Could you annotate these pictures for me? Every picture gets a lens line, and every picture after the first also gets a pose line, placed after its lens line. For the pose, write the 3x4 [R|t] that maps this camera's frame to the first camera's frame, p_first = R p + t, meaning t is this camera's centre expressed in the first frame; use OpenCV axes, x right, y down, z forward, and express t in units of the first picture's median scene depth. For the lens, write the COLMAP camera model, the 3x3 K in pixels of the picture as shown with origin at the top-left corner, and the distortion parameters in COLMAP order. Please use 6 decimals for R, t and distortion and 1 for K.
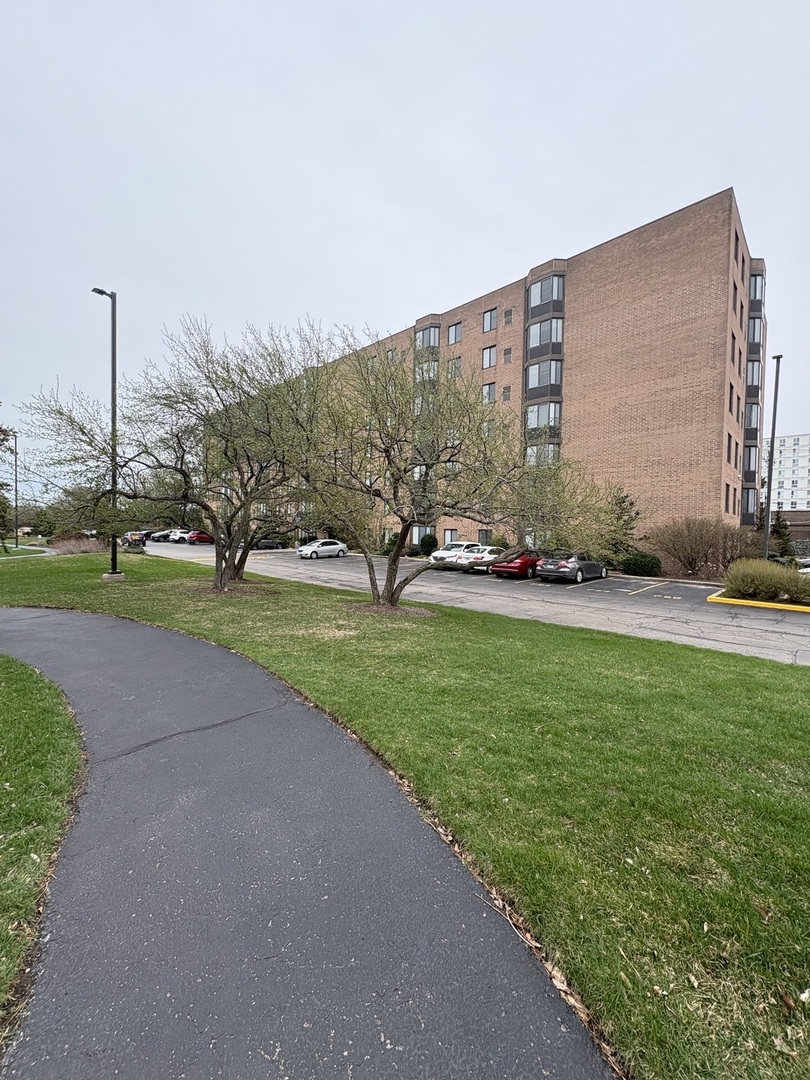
lens RADIAL K [[430.7, 0, 404.7], [0, 430.7, 538.0], [0, 0, 1]] dist [0.002203, -0.000126]
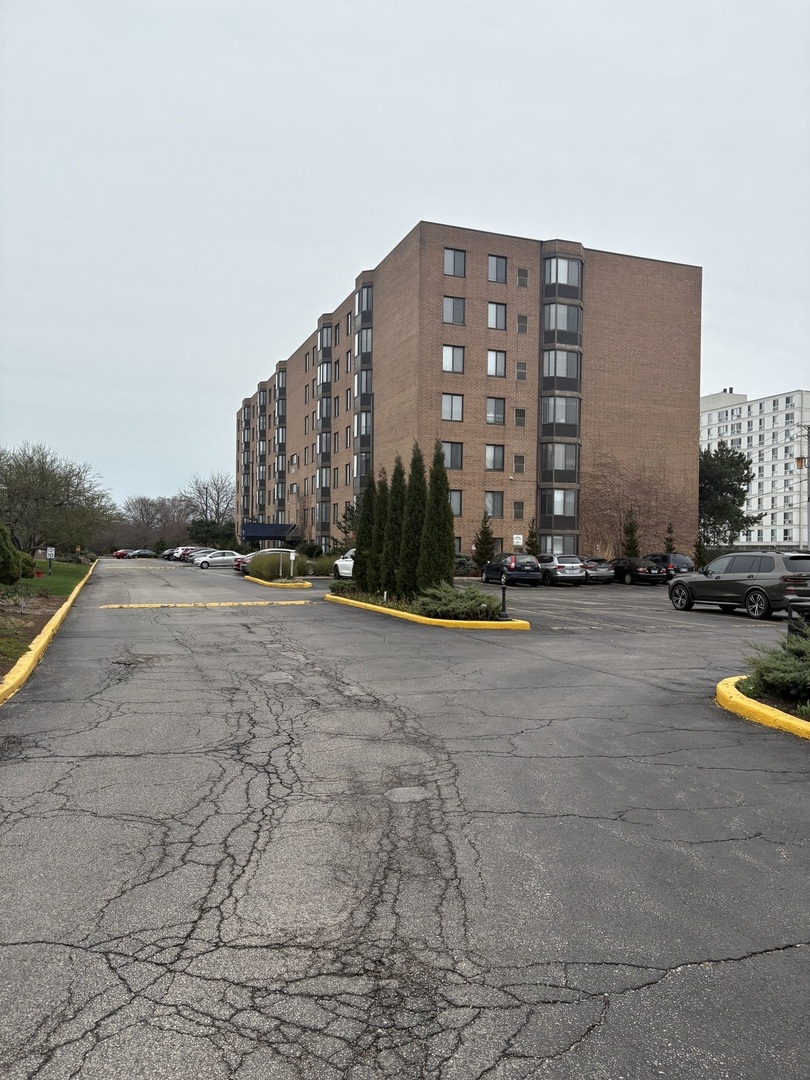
lens RADIAL K [[813.7, 0, 425.1], [0, 813.7, 554.5], [0, 0, 1]] dist [0.054650, -0.042222]
pose [[0.910690, -0.008316, -0.413008, 1.892517], [0.000128, 0.999803, -0.019849, 0.091634], [0.413091, 0.018024, 0.910511, -1.025550]]
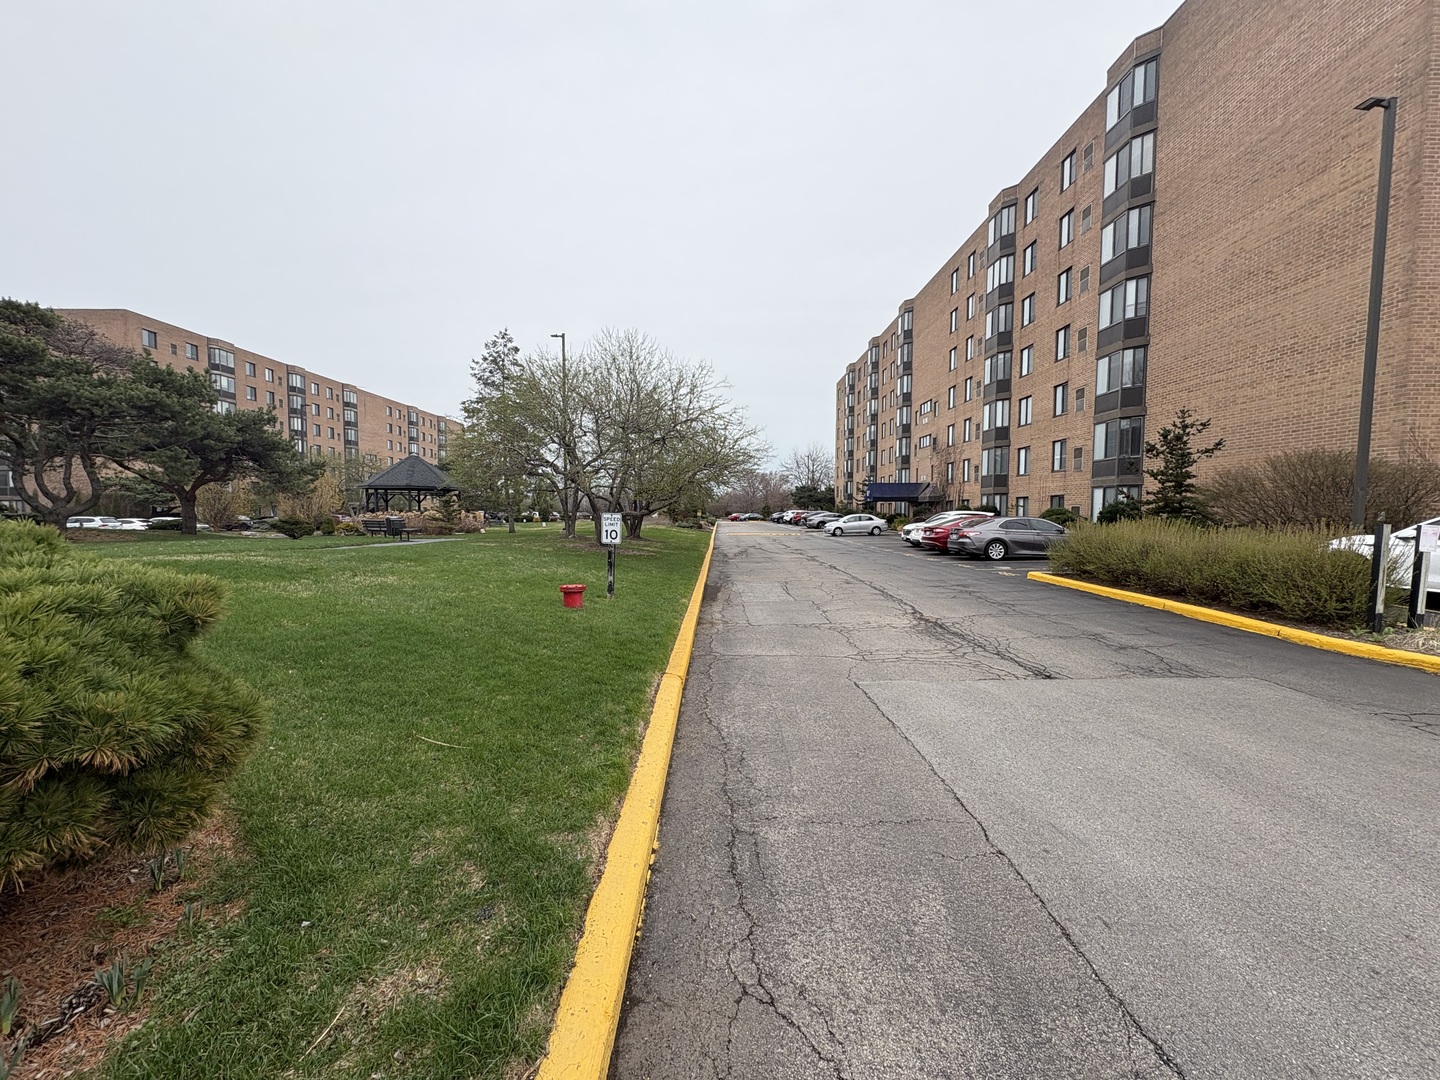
lens RADIAL K [[574.3, 0, 721.8], [0, 574.3, 540.2], [0, 0, 1]] dist [0.002203, -0.000126]
pose [[0.701901, 0.017390, -0.712062, 0.776891], [-0.001483, 0.999735, 0.022953, 0.051808], [0.712273, -0.015054, 0.701741, 0.023095]]
